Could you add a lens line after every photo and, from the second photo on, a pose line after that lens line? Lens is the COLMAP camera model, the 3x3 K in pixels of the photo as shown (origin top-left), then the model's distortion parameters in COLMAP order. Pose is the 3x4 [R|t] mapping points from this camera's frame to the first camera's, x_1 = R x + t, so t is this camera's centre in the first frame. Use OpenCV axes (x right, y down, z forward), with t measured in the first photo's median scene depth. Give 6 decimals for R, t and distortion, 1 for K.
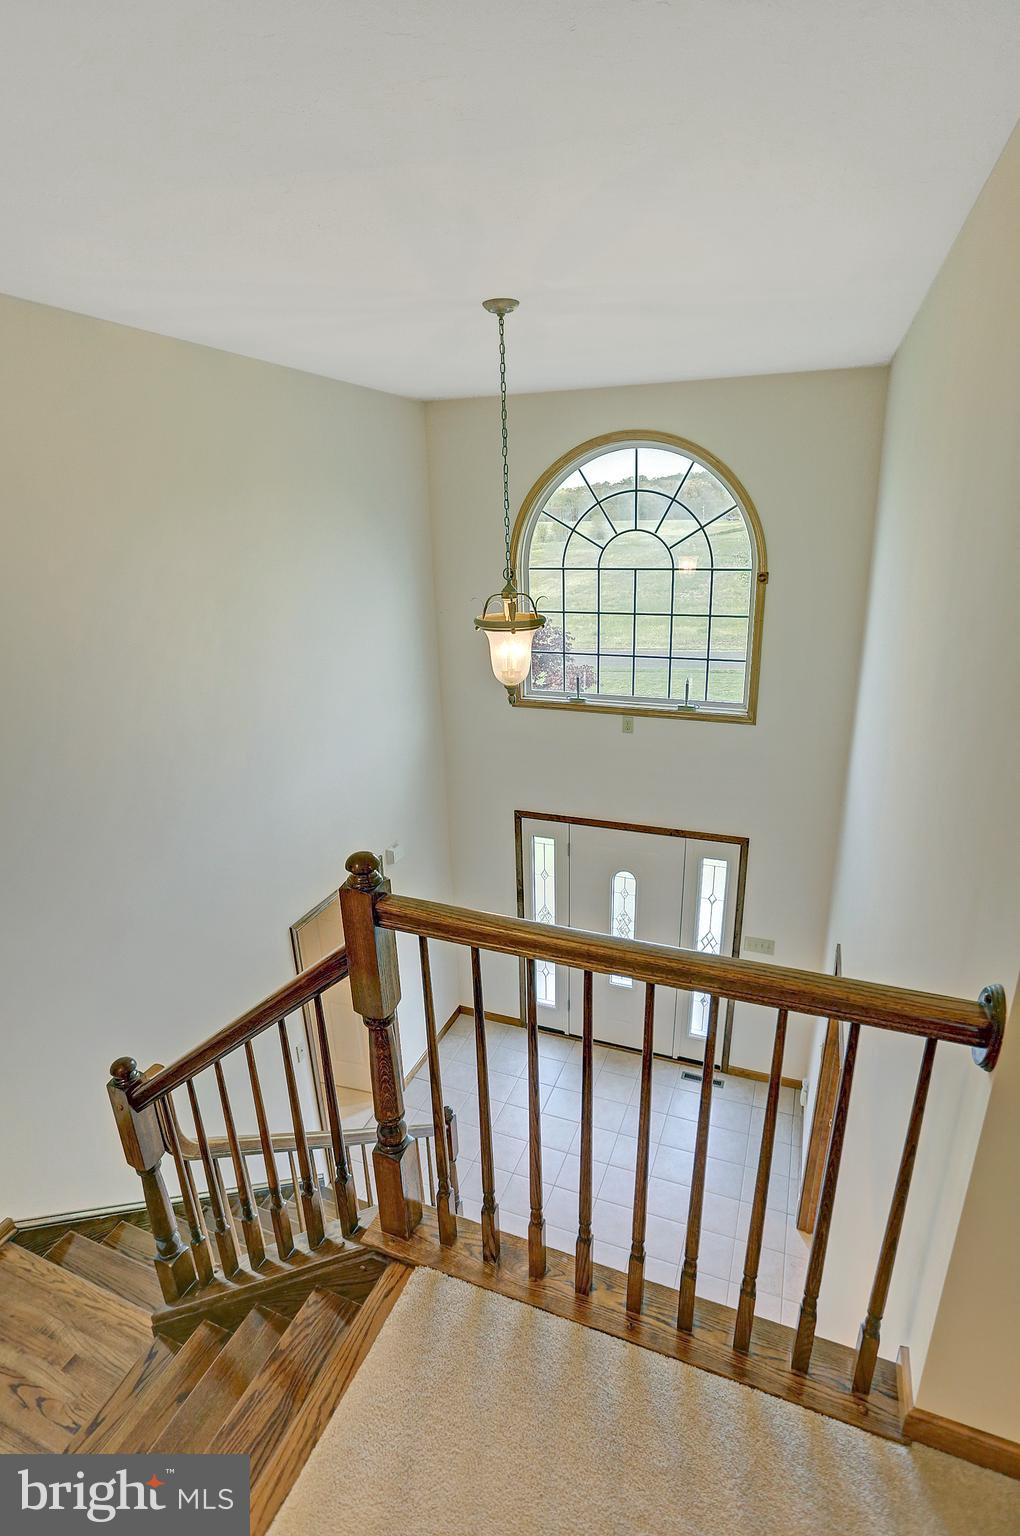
lens RADIAL K [[758.5, 0, 504.3], [0, 758.5, 759.0], [0, 0, 1]] dist [-0.048284, 0.015786]
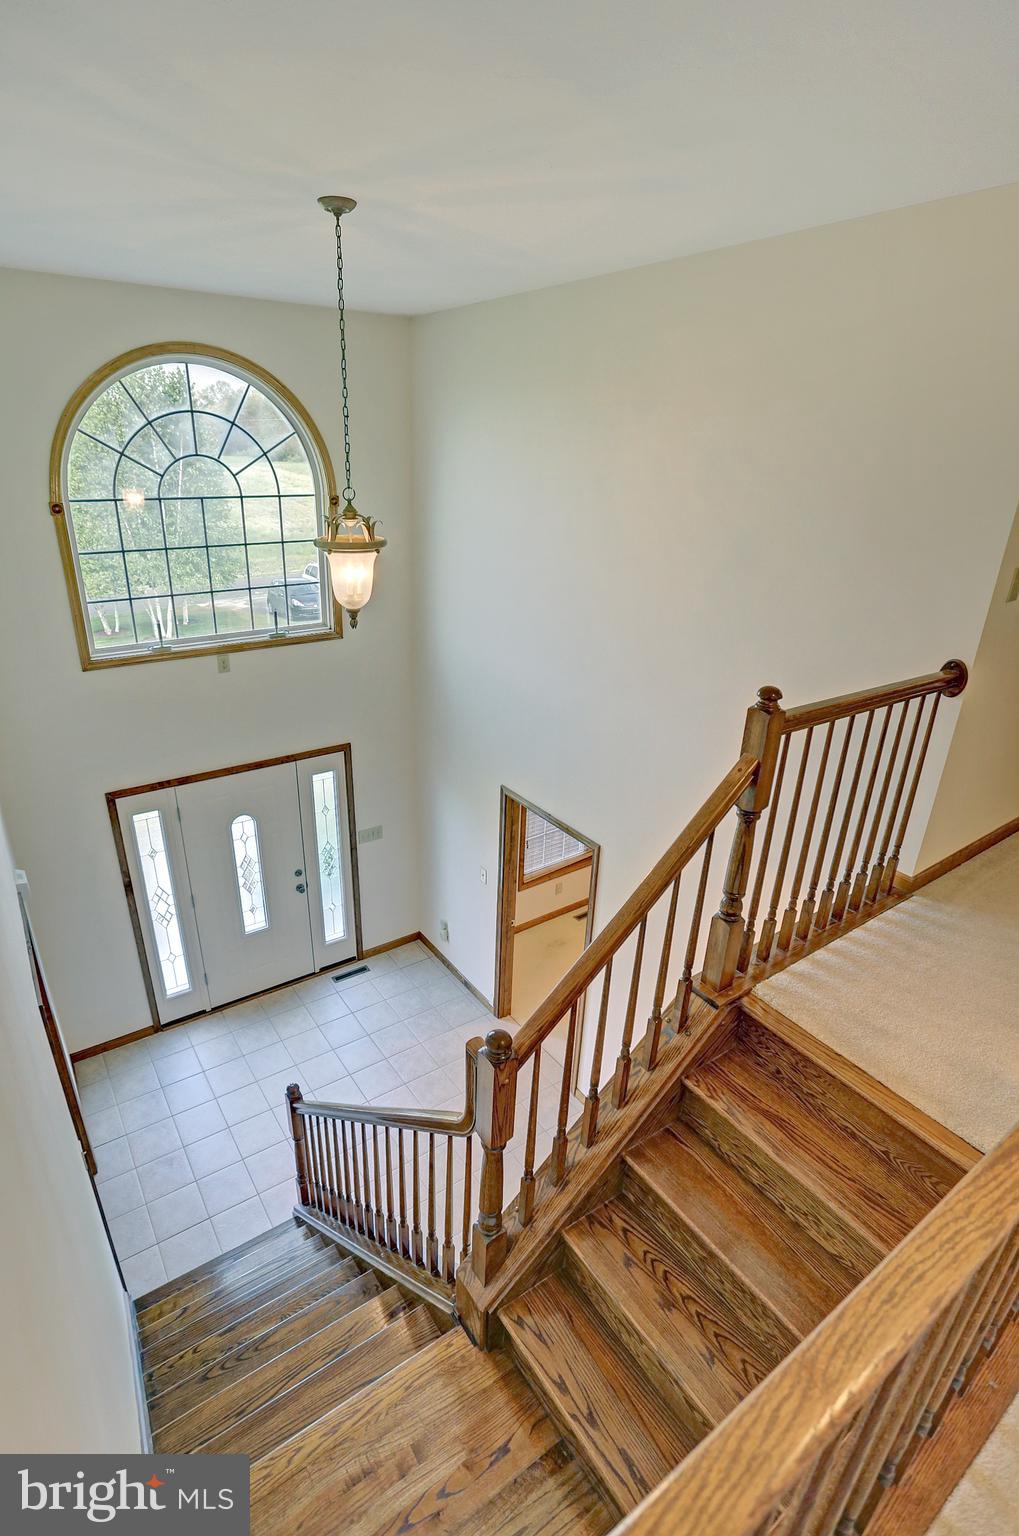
lens RADIAL K [[758.5, 0, 500.4], [0, 758.5, 769.8], [0, 0, 1]] dist [-0.048284, 0.015786]
pose [[0.535714, -0.290089, 0.793006, -0.460785], [0.217947, 0.954817, 0.202047, -0.034913], [-0.815788, 0.064594, 0.574733, 0.181387]]
